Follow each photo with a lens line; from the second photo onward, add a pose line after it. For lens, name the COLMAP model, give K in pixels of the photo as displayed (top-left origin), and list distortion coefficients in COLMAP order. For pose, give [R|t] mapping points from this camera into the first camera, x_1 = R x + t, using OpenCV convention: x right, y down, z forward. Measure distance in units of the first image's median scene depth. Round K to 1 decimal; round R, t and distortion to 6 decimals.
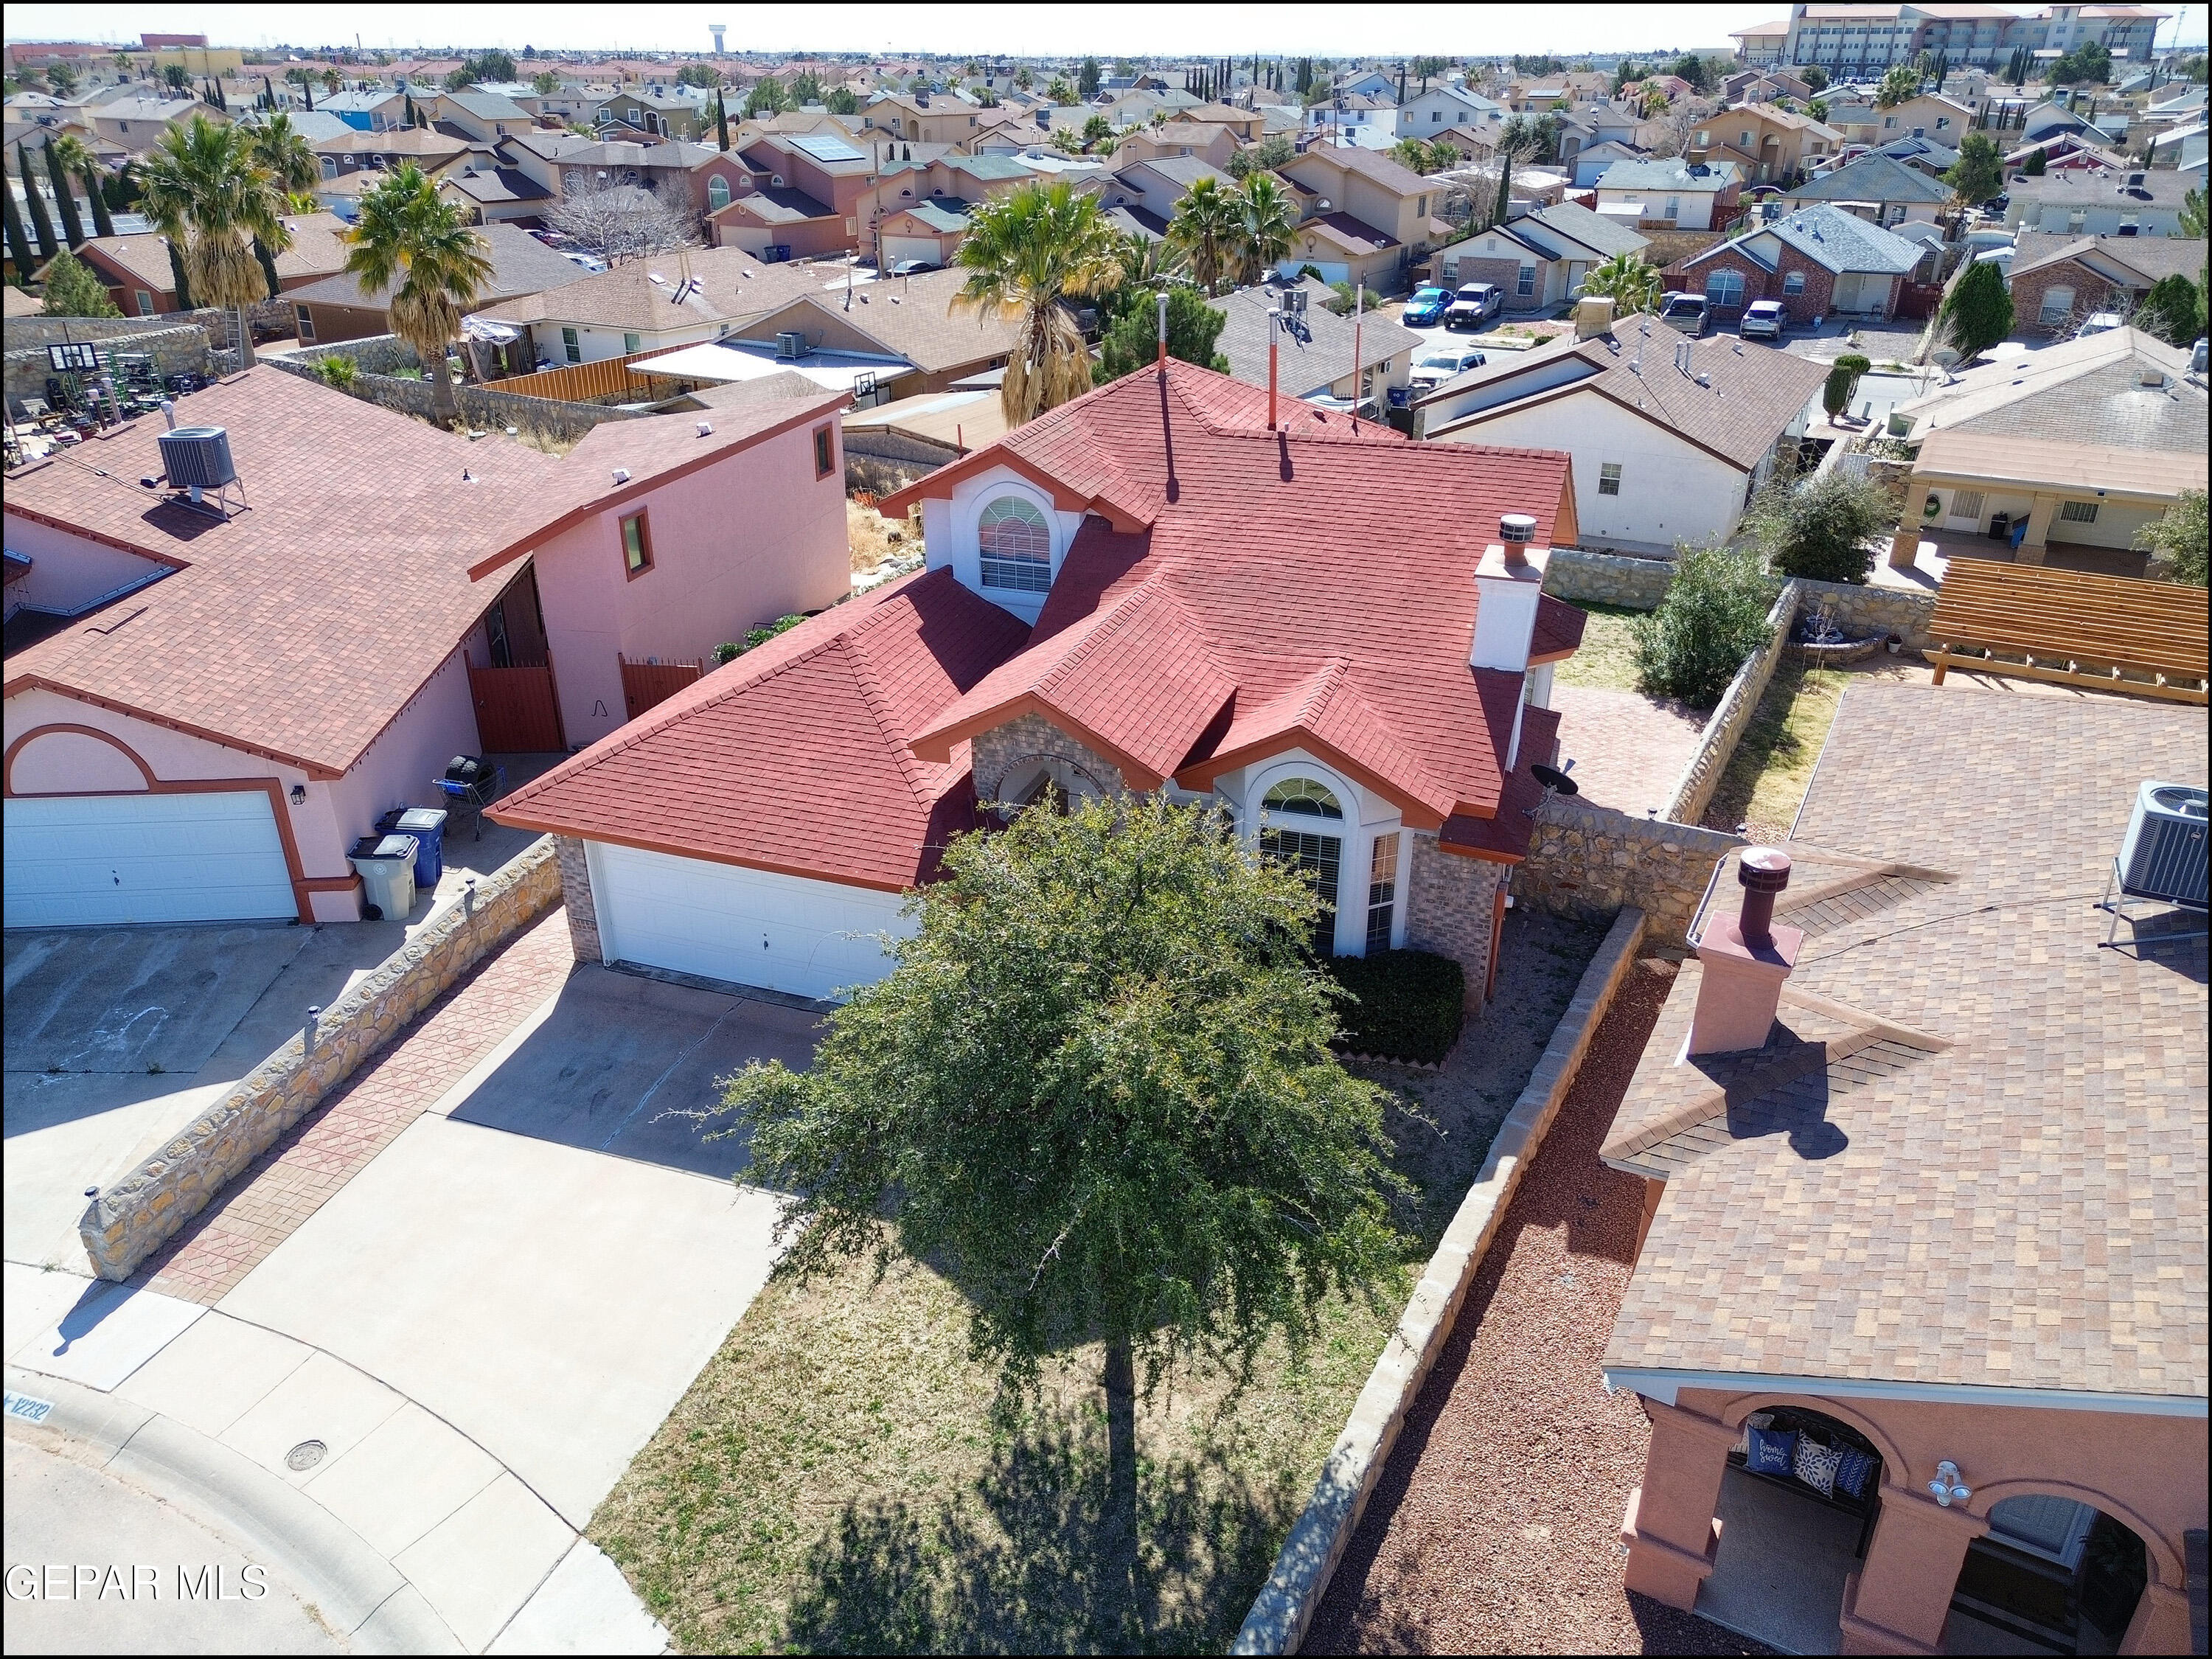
lens RADIAL K [[1559.4, 0, 1117.3], [0, 1559.4, 831.8], [0, 0, 1]] dist [0.073456, -0.080764]
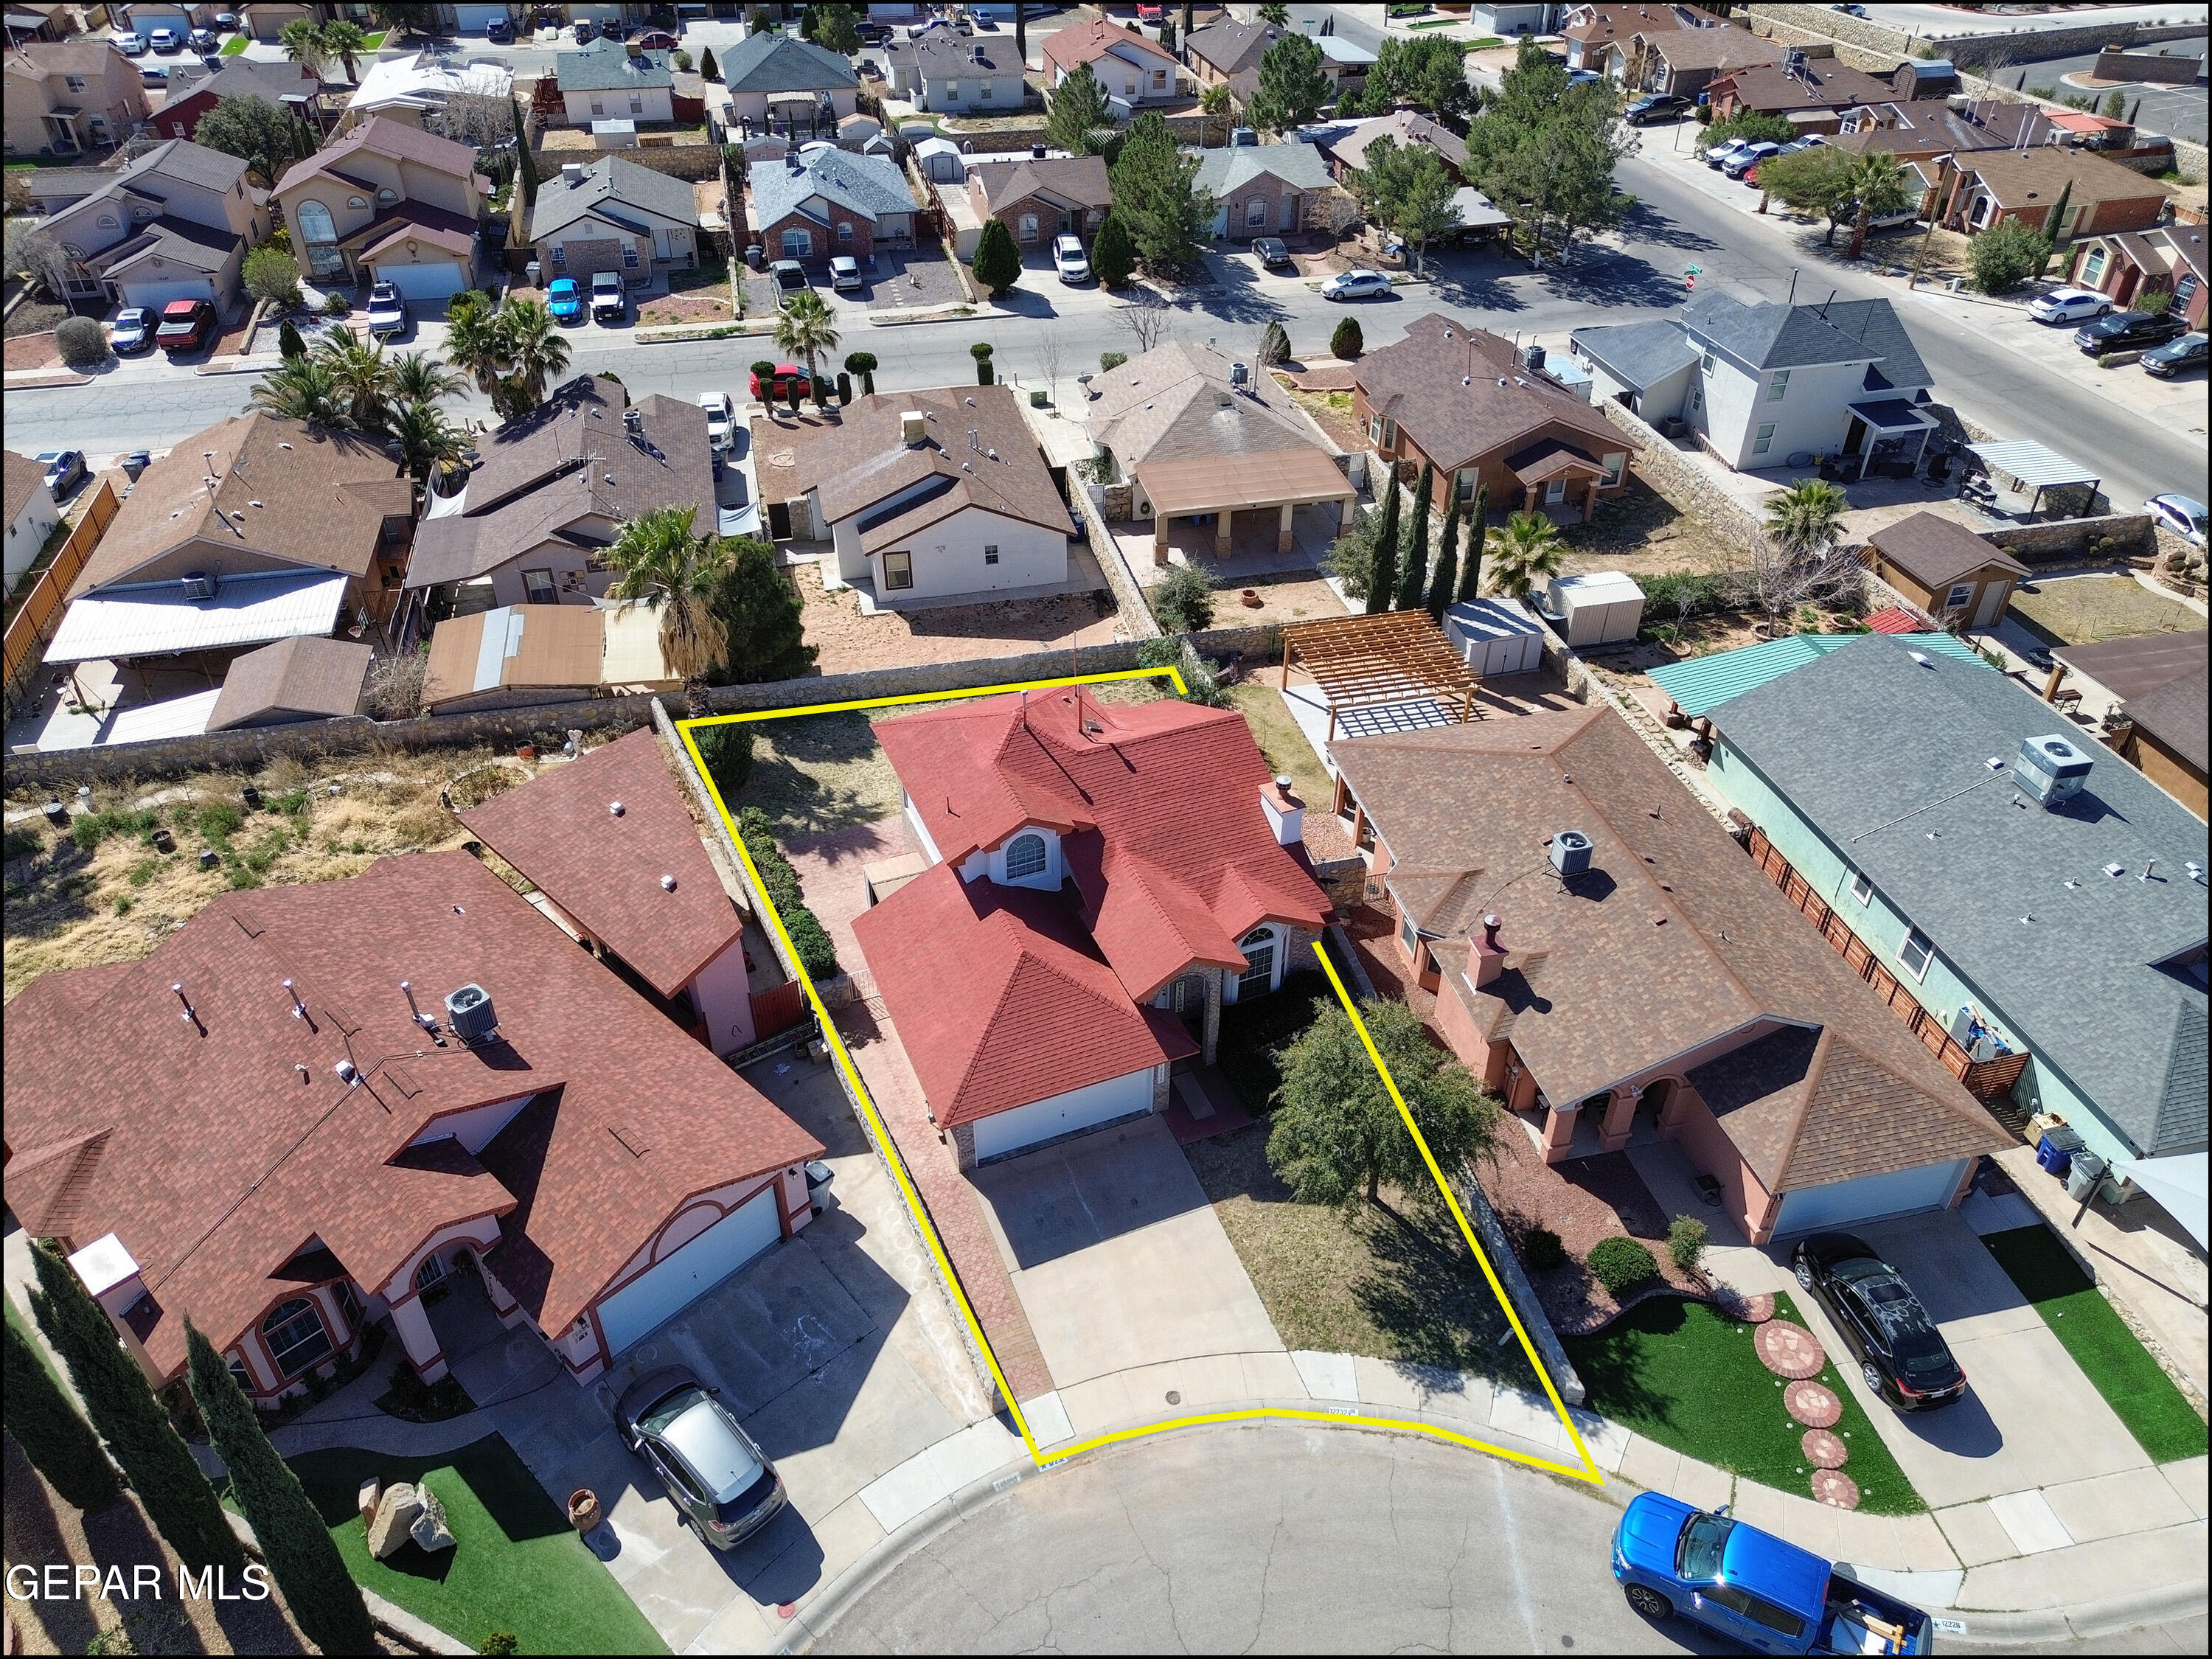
lens RADIAL K [[1559.4, 0, 1117.3], [0, 1559.4, 831.8], [0, 0, 1]] dist [0.073456, -0.080764]
pose [[0.741420, -0.398774, 0.539699, -1.523022], [0.288709, 0.915590, 0.279895, -1.094472], [-0.605758, -0.051704, 0.793967, -0.810323]]
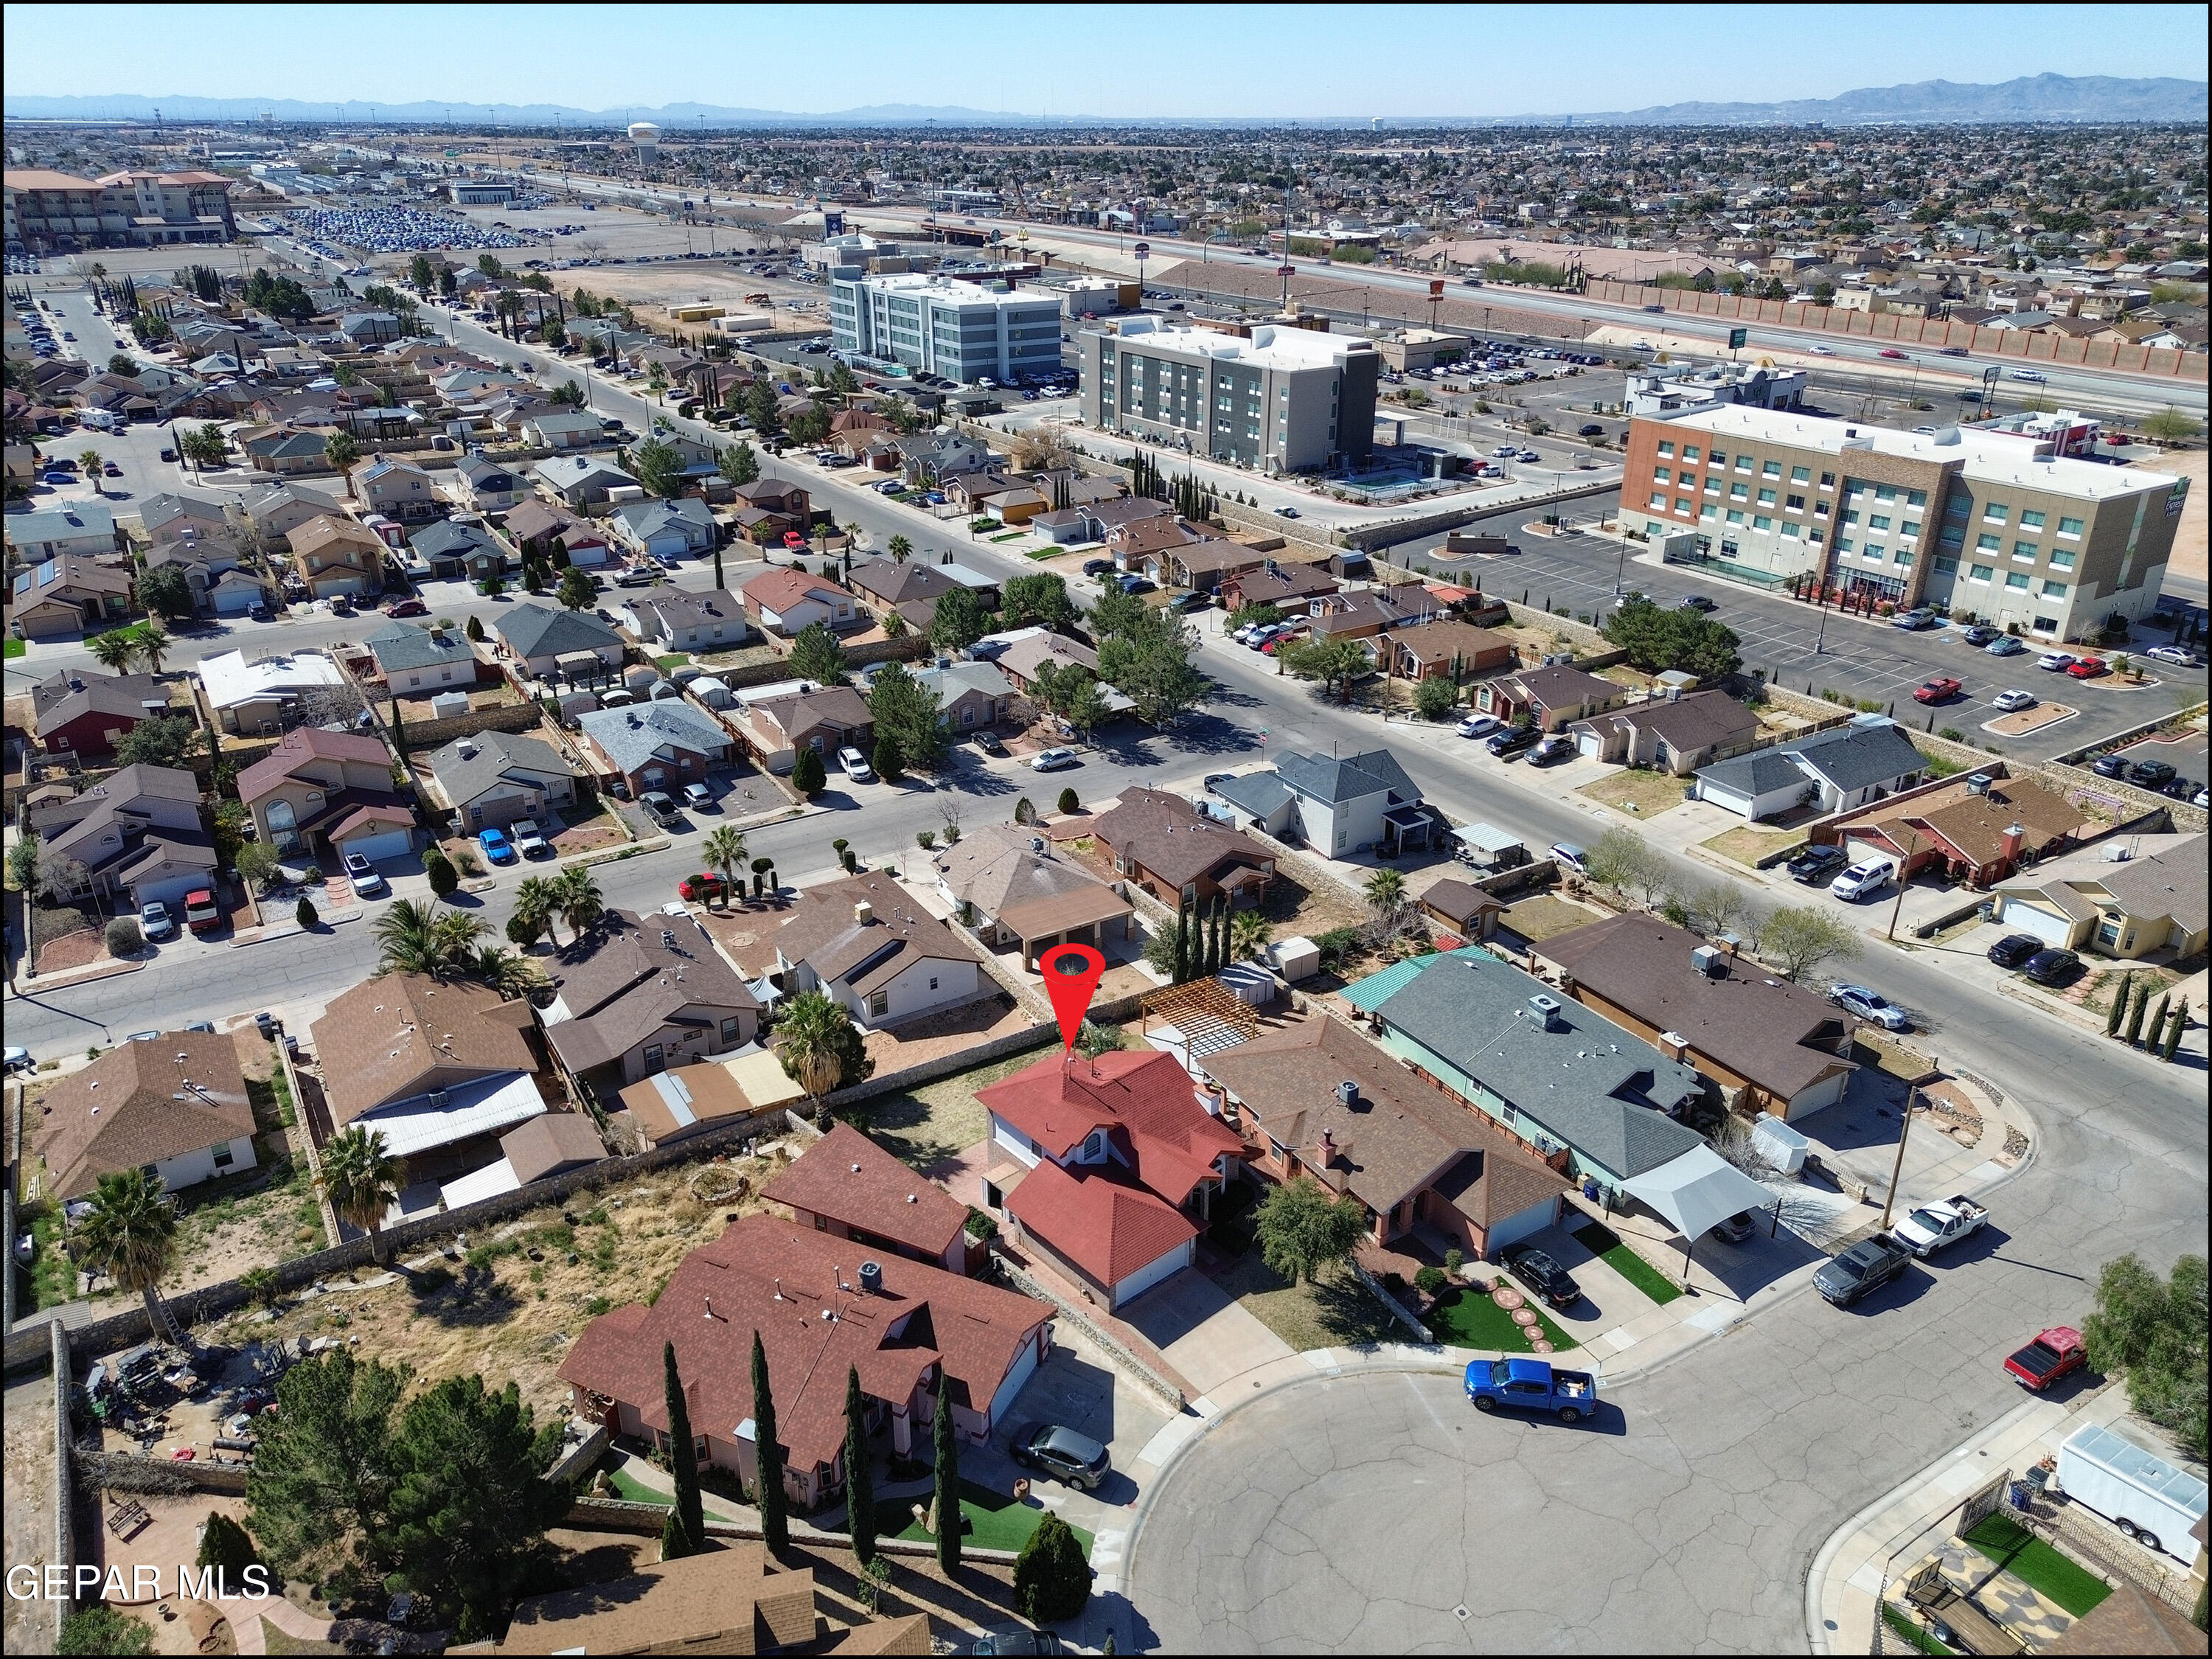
lens RADIAL K [[1559.4, 0, 1117.3], [0, 1559.4, 831.8], [0, 0, 1]] dist [0.073456, -0.080764]
pose [[0.484473, -0.360156, 0.797229, -4.045330], [0.379474, 0.907637, 0.179429, -2.248447], [-0.788217, 0.215599, 0.576395, -1.890271]]
